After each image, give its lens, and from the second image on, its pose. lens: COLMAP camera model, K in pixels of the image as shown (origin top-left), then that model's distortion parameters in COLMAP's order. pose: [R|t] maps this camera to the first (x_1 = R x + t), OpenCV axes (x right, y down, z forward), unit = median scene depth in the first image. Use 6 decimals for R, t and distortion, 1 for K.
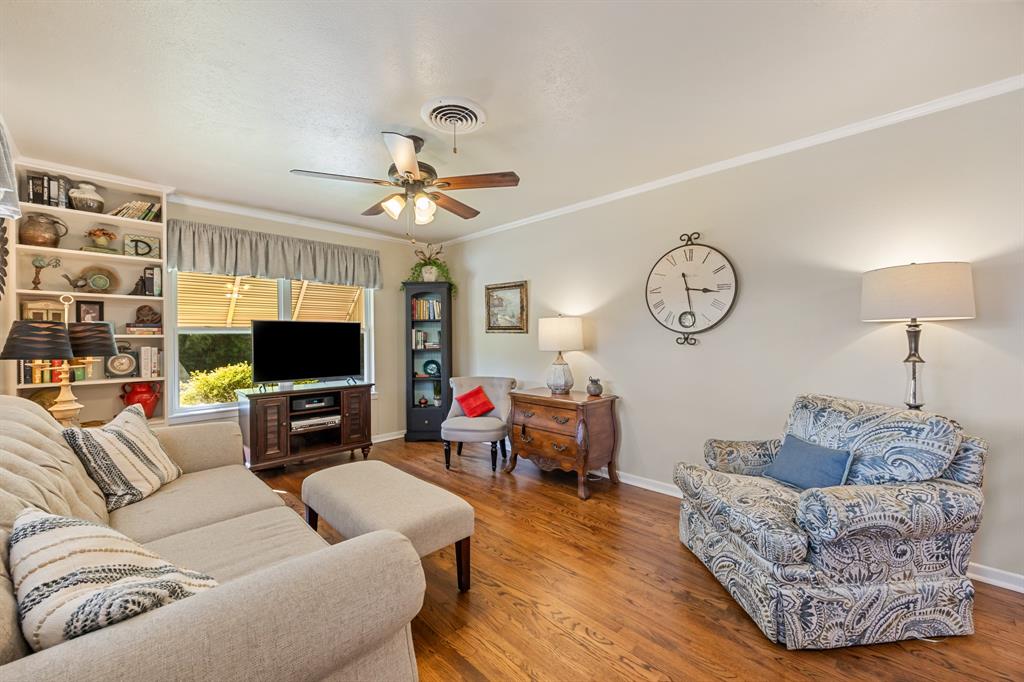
lens RADIAL K [[397.1, 0, 518.7], [0, 397.1, 339.7], [0, 0, 1]] dist [0.001024, -0.000030]
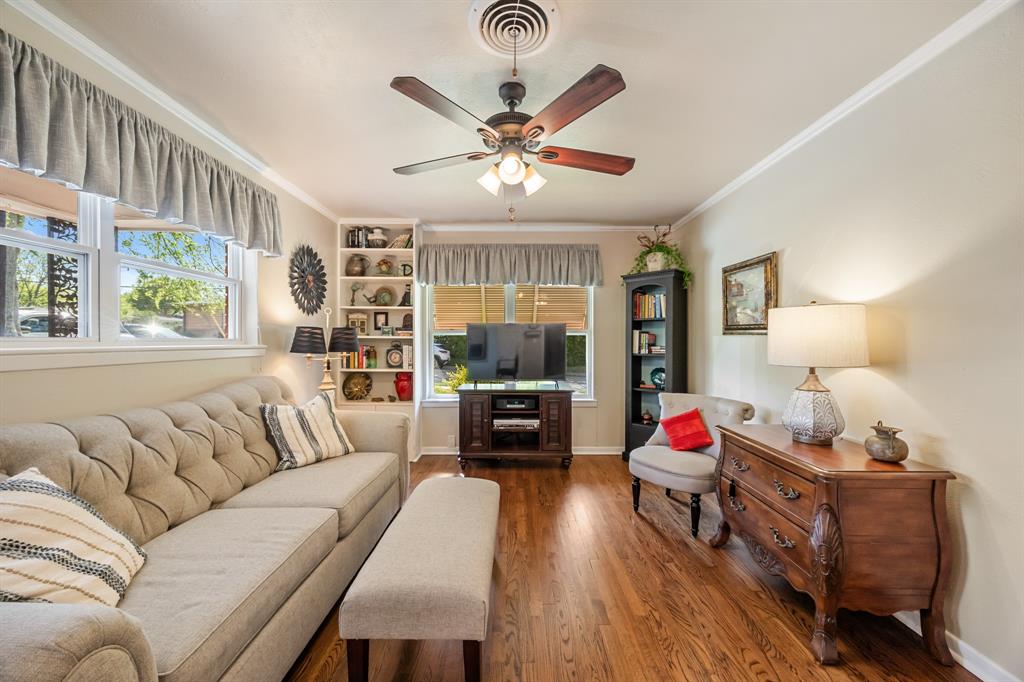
lens RADIAL K [[391.9, 0, 512.8], [0, 391.9, 343.6], [0, 0, 1]] dist [-0.001631, -0.000194]
pose [[0.698858, 0.015847, -0.715085, 0.212281], [-0.011621, 0.999874, 0.010800, -0.005679], [0.715166, 0.000763, 0.698954, 0.326413]]
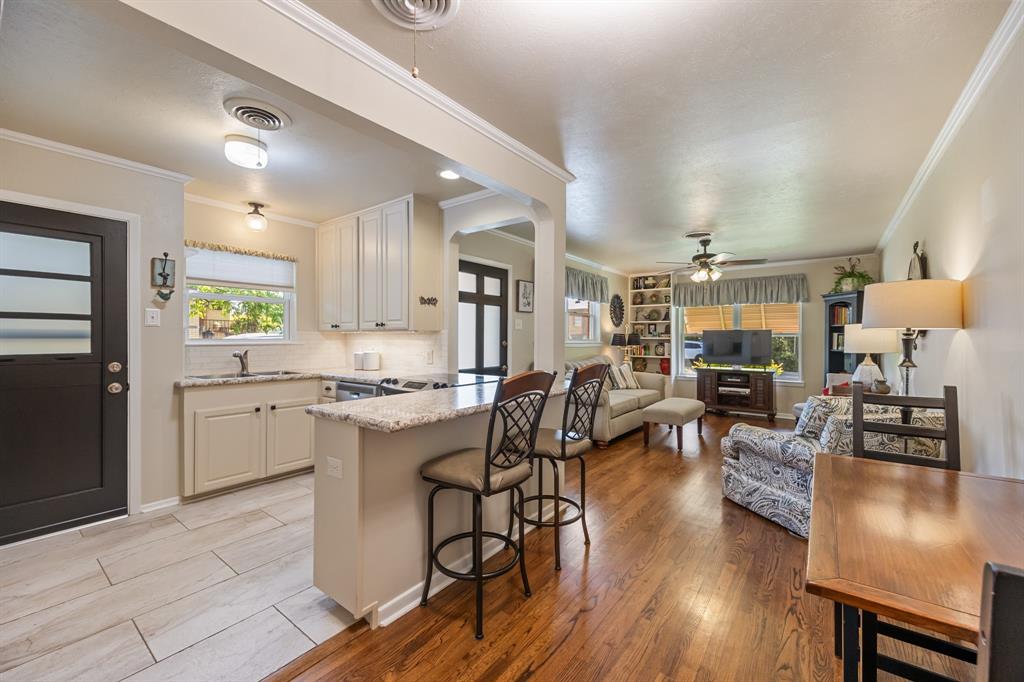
lens RADIAL K [[405.4, 0, 512.0], [0, 405.4, 341.0], [0, 0, 1]] dist [0.000853, 0.000017]
pose [[0.121518, 0.012768, -0.992507, 1.169882], [-0.008933, 0.999891, 0.011769, -0.011696], [0.992549, 0.007436, 0.121619, -0.148188]]
